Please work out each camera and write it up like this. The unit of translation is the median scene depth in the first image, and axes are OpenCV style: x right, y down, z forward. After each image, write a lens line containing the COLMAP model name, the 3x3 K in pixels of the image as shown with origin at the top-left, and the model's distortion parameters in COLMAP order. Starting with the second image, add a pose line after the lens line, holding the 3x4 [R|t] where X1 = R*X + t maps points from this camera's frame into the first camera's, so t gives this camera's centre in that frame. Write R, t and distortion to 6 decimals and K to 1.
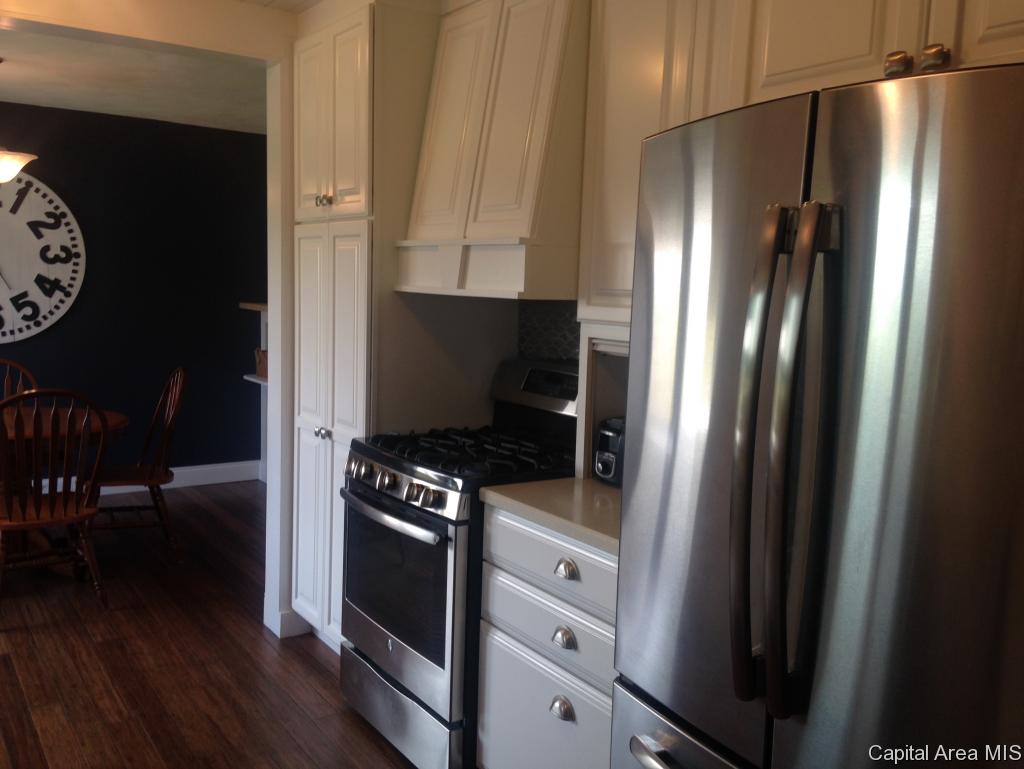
lens RADIAL K [[939.5, 0, 512.4], [0, 939.5, 381.0], [0, 0, 1]] dist [0.183991, -0.289001]
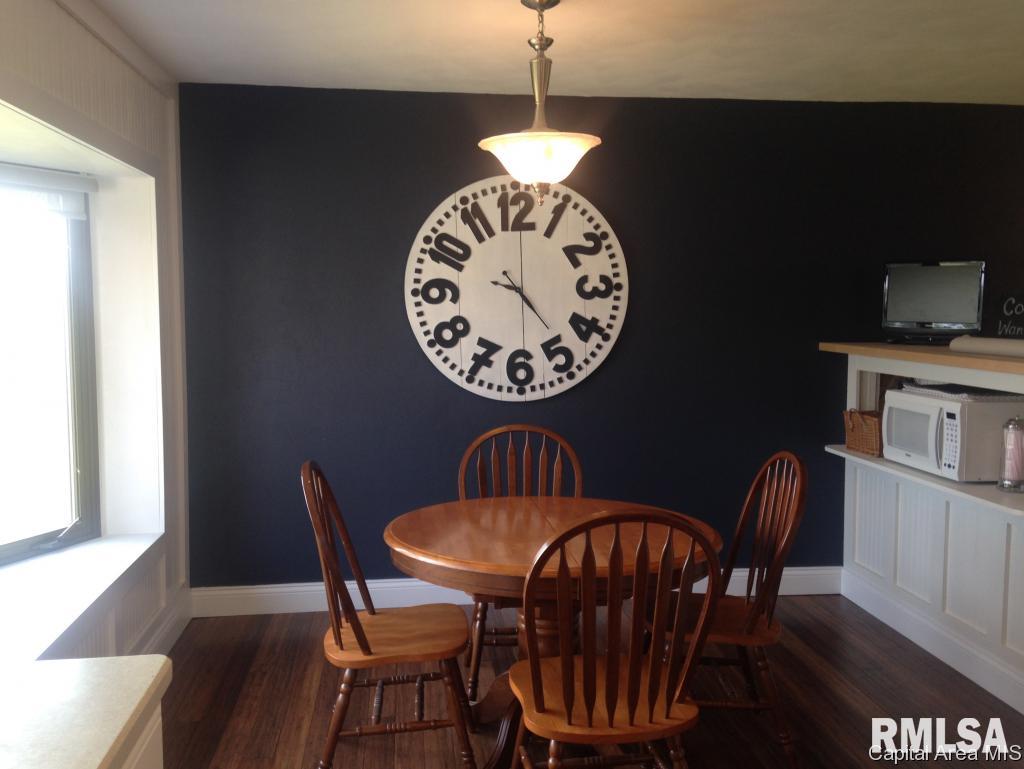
lens RADIAL K [[939.5, 0, 512.4], [0, 939.5, 381.0], [0, 0, 1]] dist [0.183991, -0.289001]
pose [[0.891645, 0.008063, -0.452664, -0.186879], [-0.021413, 0.999474, -0.024375, -0.035171], [0.452229, 0.031427, 0.891348, 0.294291]]
